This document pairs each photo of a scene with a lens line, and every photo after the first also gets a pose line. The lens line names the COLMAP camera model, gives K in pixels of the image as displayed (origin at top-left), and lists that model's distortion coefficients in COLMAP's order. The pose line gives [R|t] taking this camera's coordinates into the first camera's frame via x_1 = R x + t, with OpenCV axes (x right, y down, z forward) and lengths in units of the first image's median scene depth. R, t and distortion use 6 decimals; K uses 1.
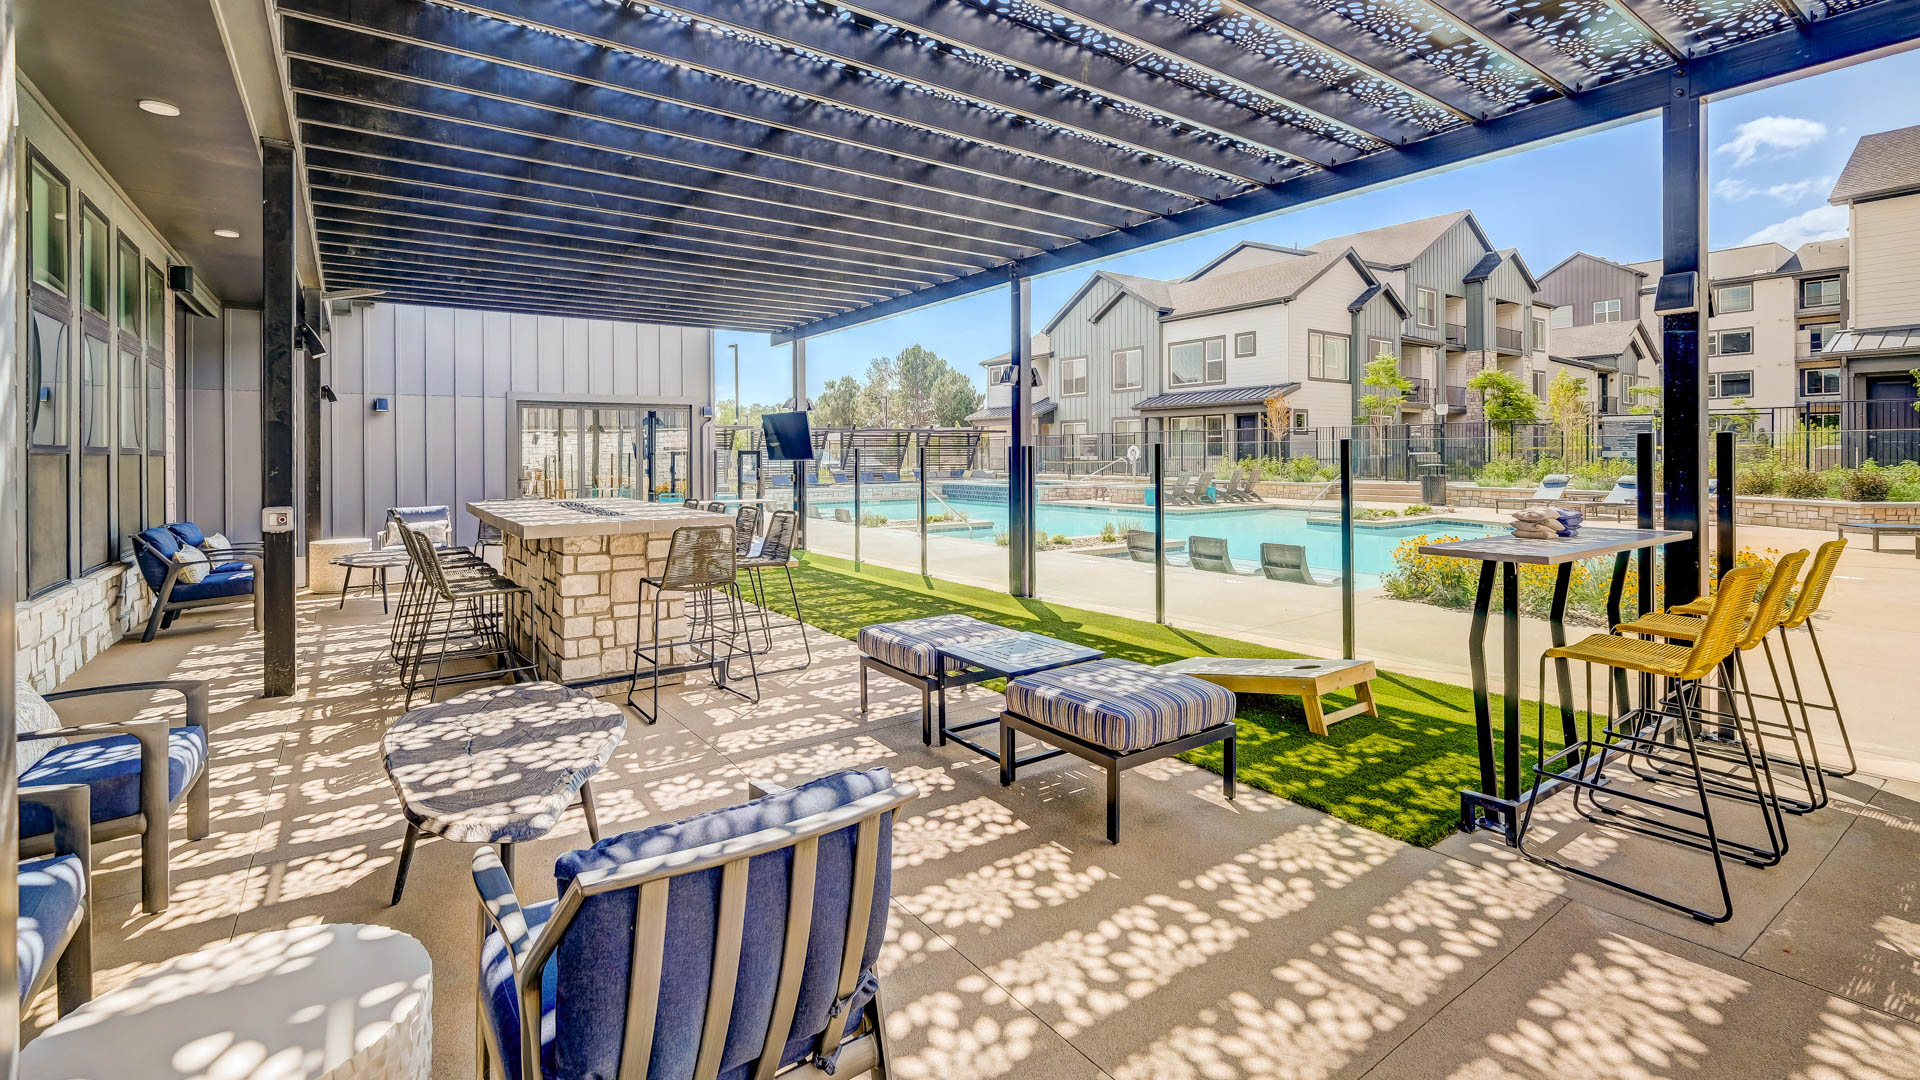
lens RADIAL K [[837.9, 0, 959.2], [0, 837.9, 459.8], [0, 0, 1]] dist [0.000251, 0.000117]
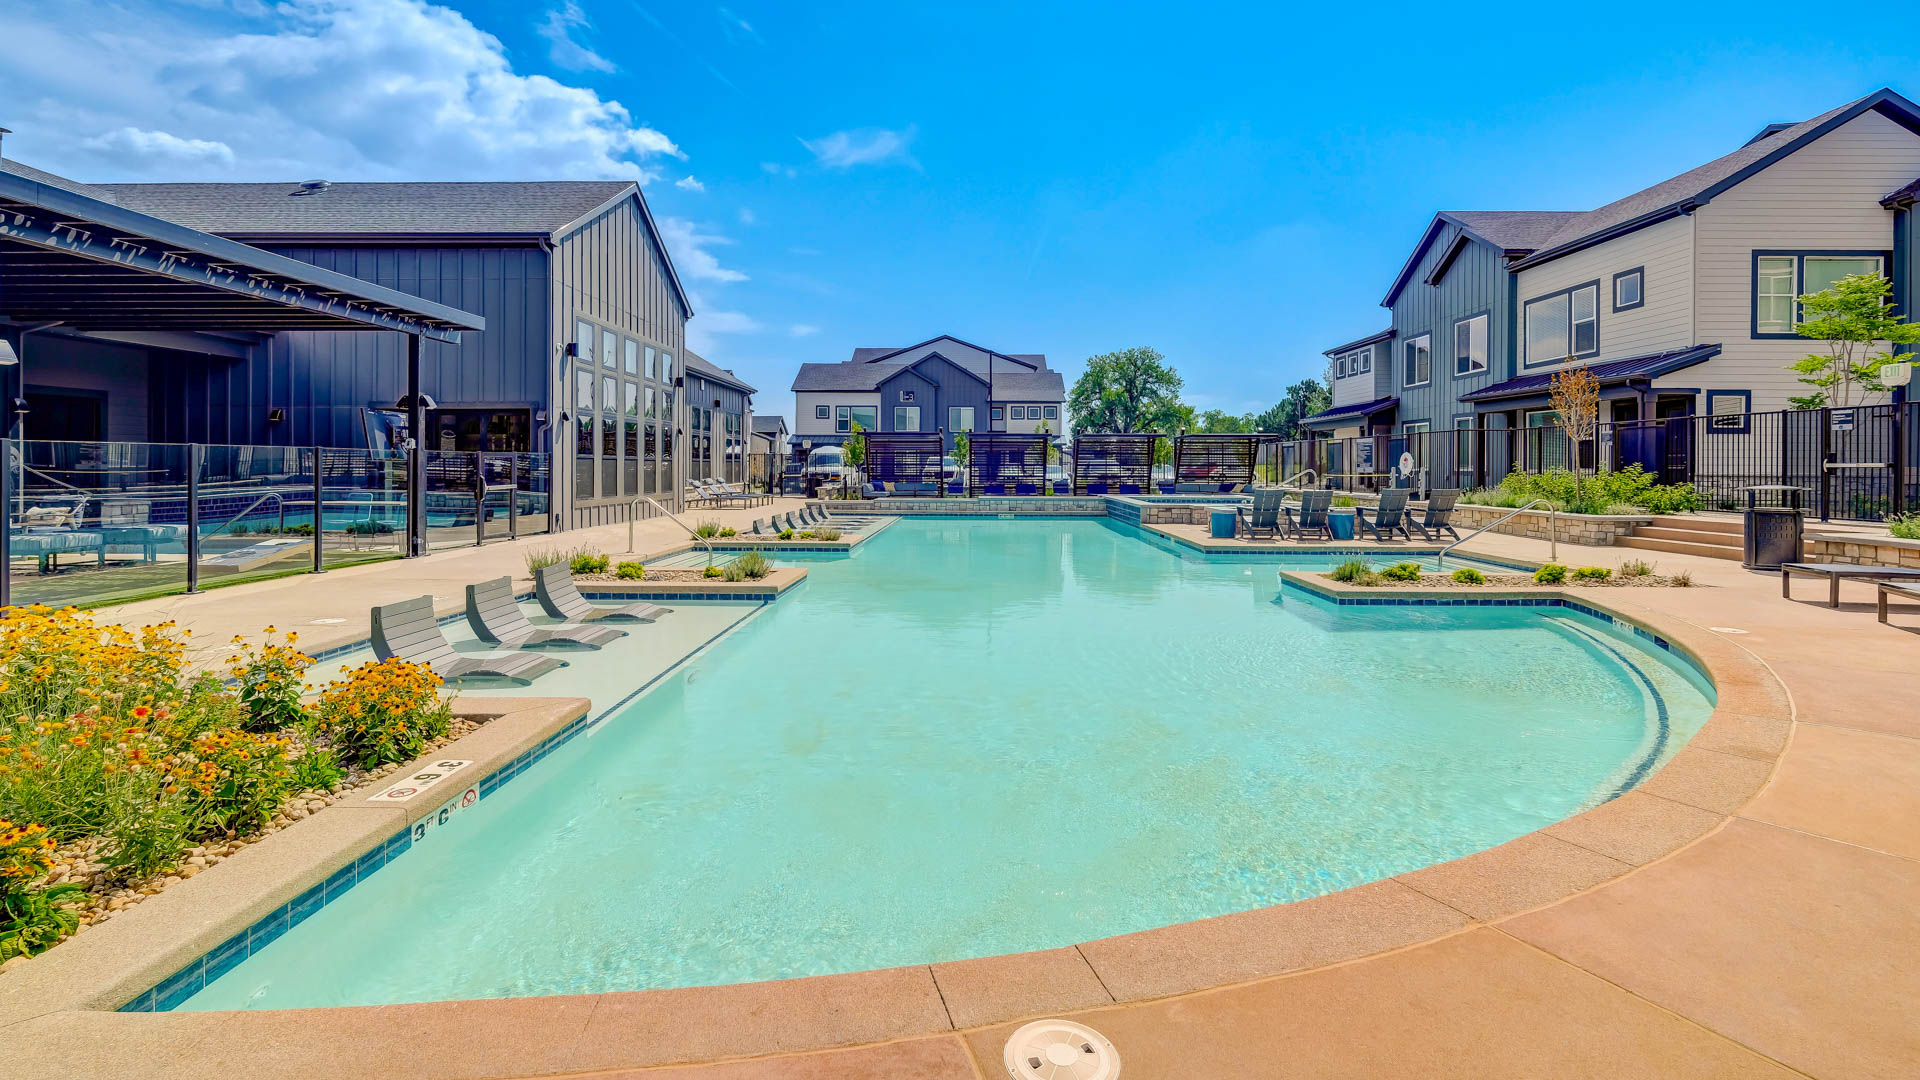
lens RADIAL K [[837.9, 0, 959.2], [0, 837.9, 459.8], [0, 0, 1]] dist [0.000251, 0.000117]
pose [[0.802728, 0.009387, -0.596271, 0.307821], [-0.018607, 0.999784, -0.009311, 0.002777], [0.596055, 0.018569, 0.802729, 0.206294]]
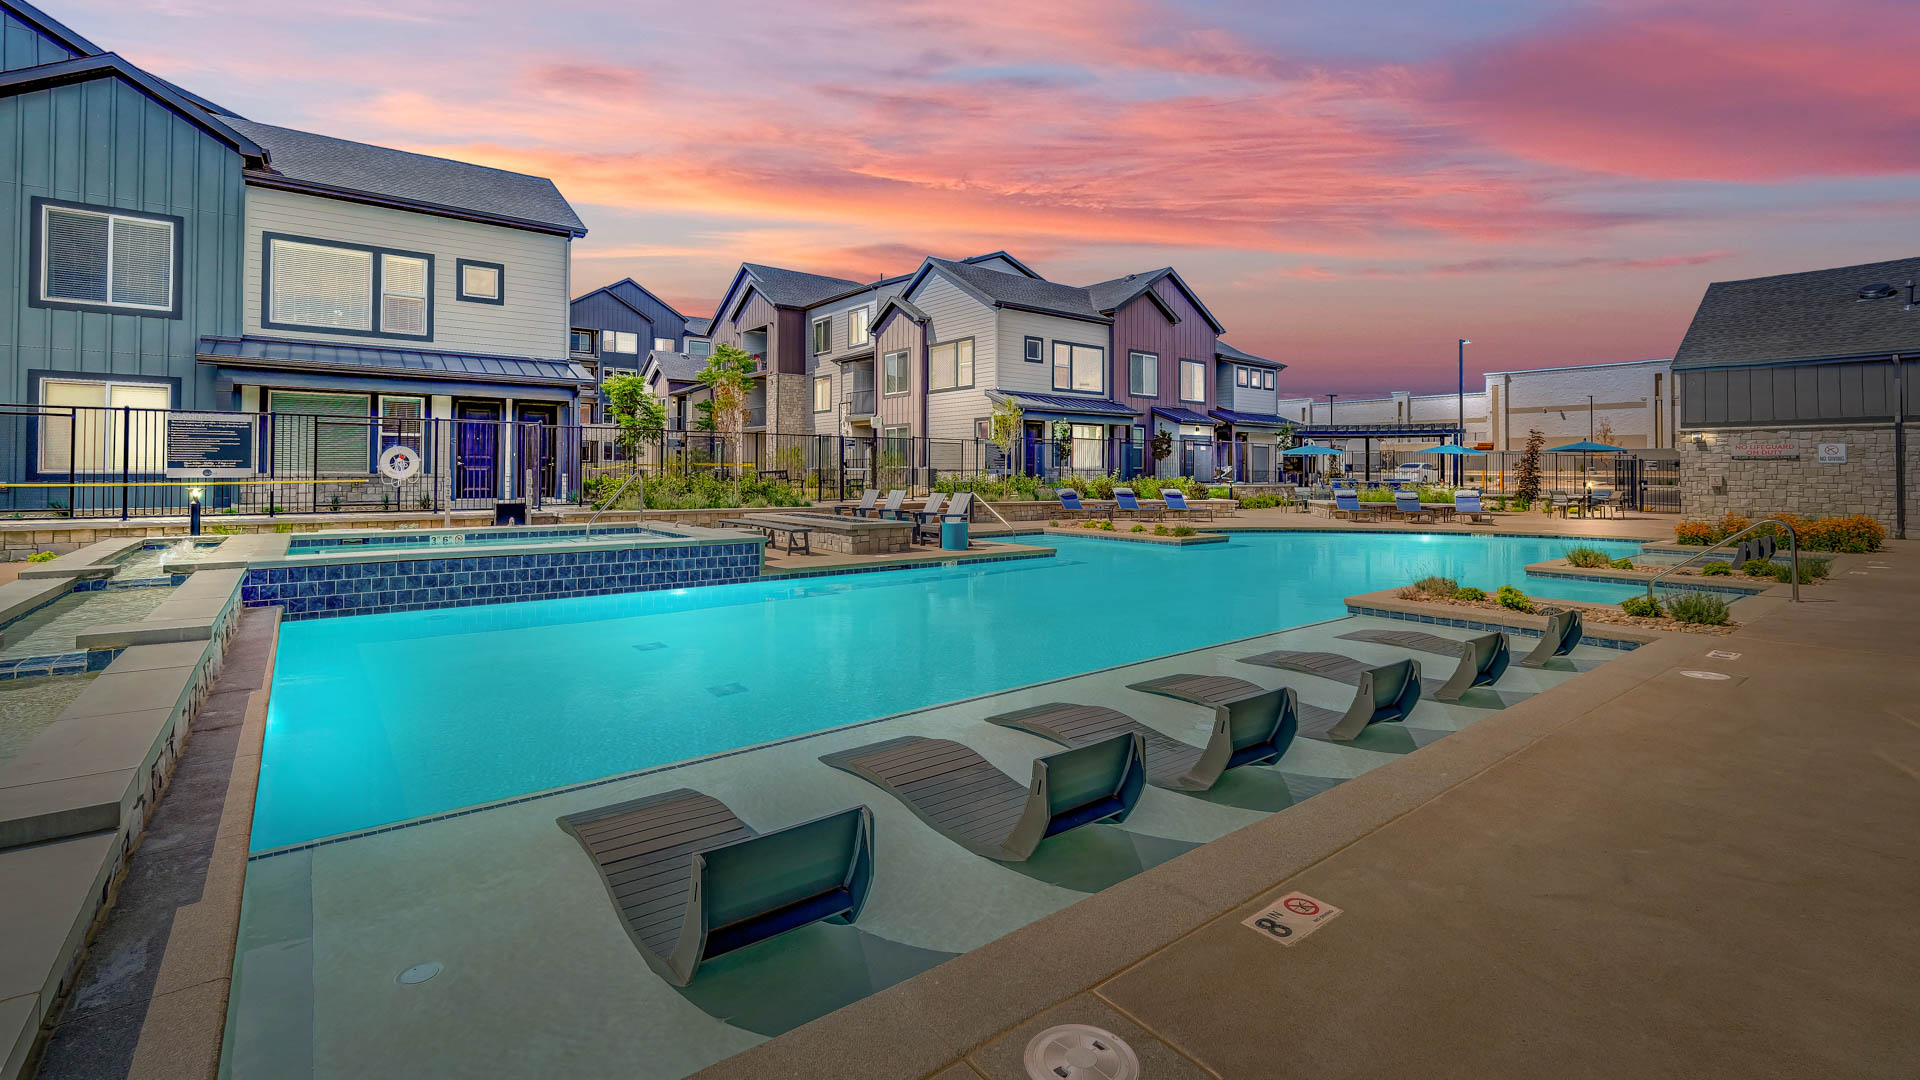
lens RADIAL K [[837.9, 0, 959.2], [0, 837.9, 459.8], [0, 0, 1]] dist [0.000251, 0.000117]
pose [[-0.040745, 0.020152, 0.998966, -0.259215], [0.001260, 0.999797, -0.020117, 0.001422], [-0.999169, 0.000439, -0.040762, 0.667858]]
